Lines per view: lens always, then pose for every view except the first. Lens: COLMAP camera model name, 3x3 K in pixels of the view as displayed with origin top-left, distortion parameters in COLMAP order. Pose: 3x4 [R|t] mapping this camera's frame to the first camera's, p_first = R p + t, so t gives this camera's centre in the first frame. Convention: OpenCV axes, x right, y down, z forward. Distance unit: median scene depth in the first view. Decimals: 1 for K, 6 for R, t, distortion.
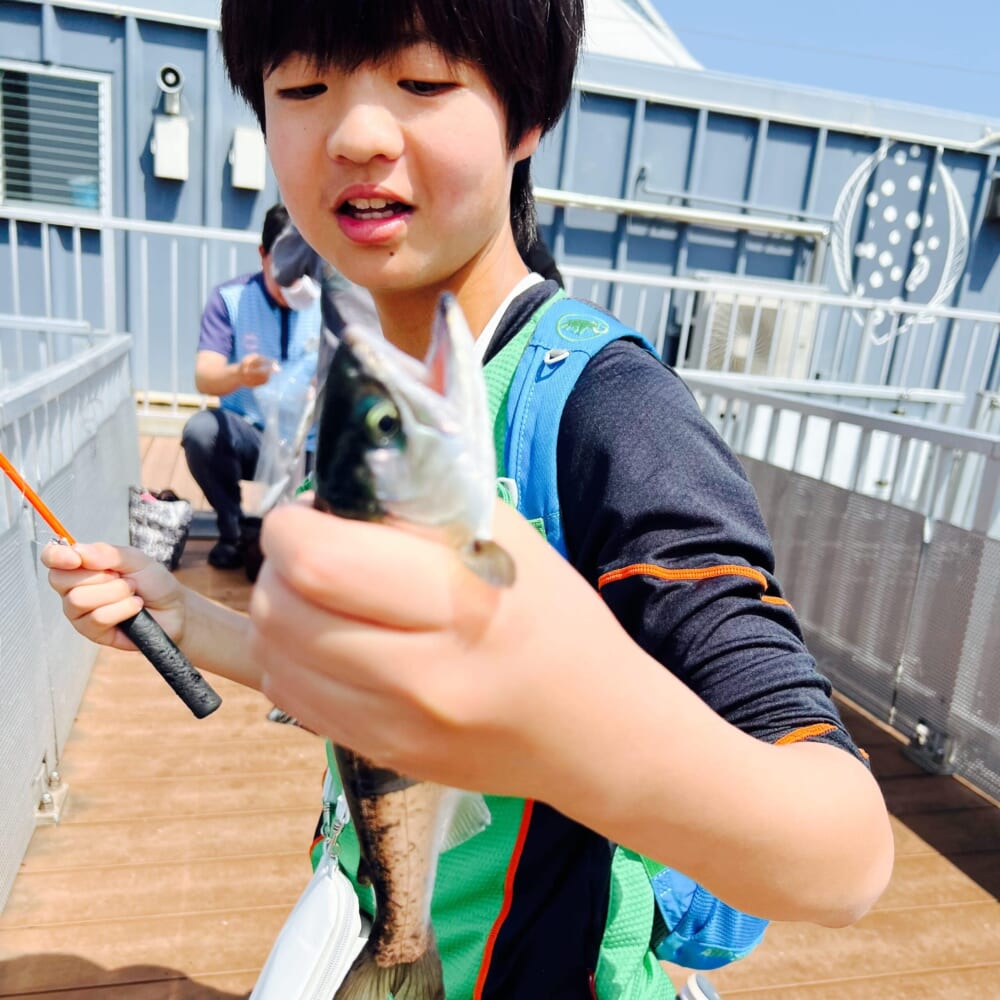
lens RADIAL K [[989.1, 0, 501.4], [0, 989.1, 501.4], [0, 0, 1]] dist [0.007182, 0.000000]
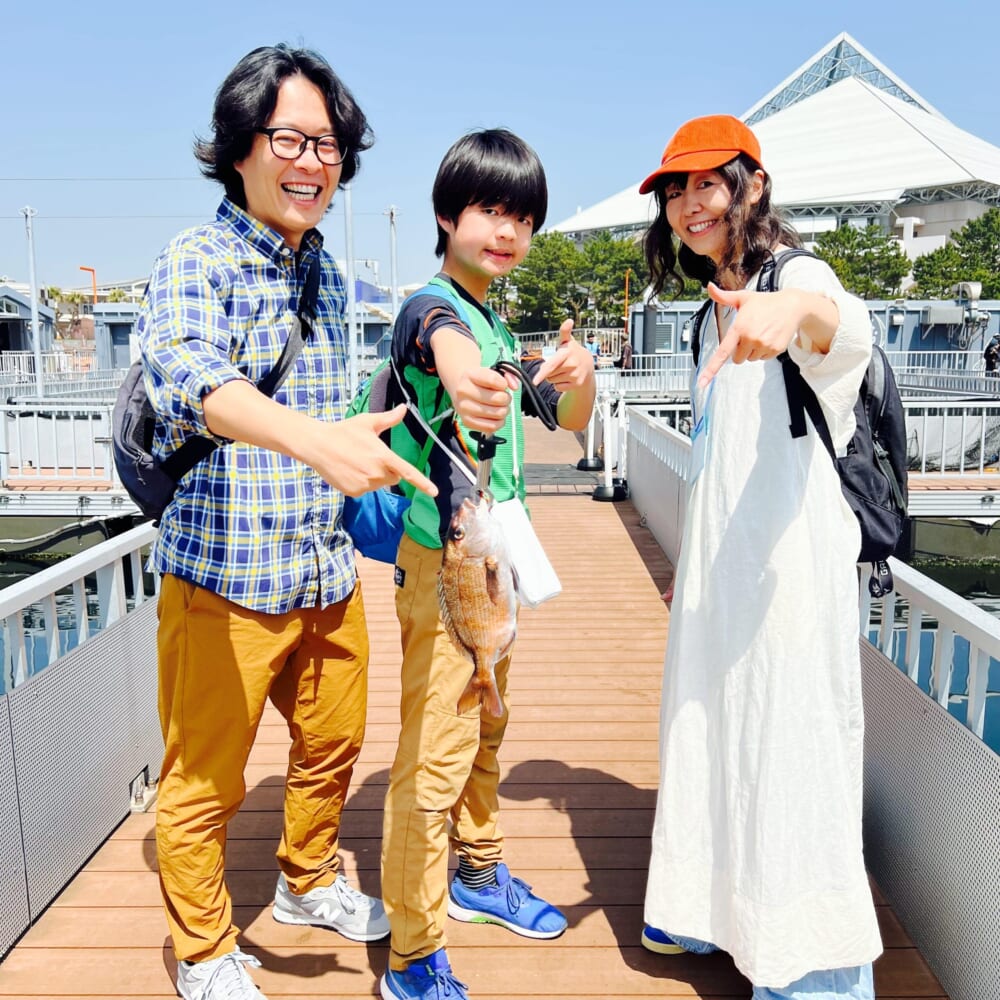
lens RADIAL K [[989.1, 0, 500.1], [0, 989.1, 499.8], [0, 0, 1]] dist [0.007182, 0.000000]
pose [[0.959333, -0.077879, -0.271321, 0.035621], [0.037658, 0.987905, -0.150417, 0.997725], [0.279754, 0.134082, 0.950663, -3.303709]]
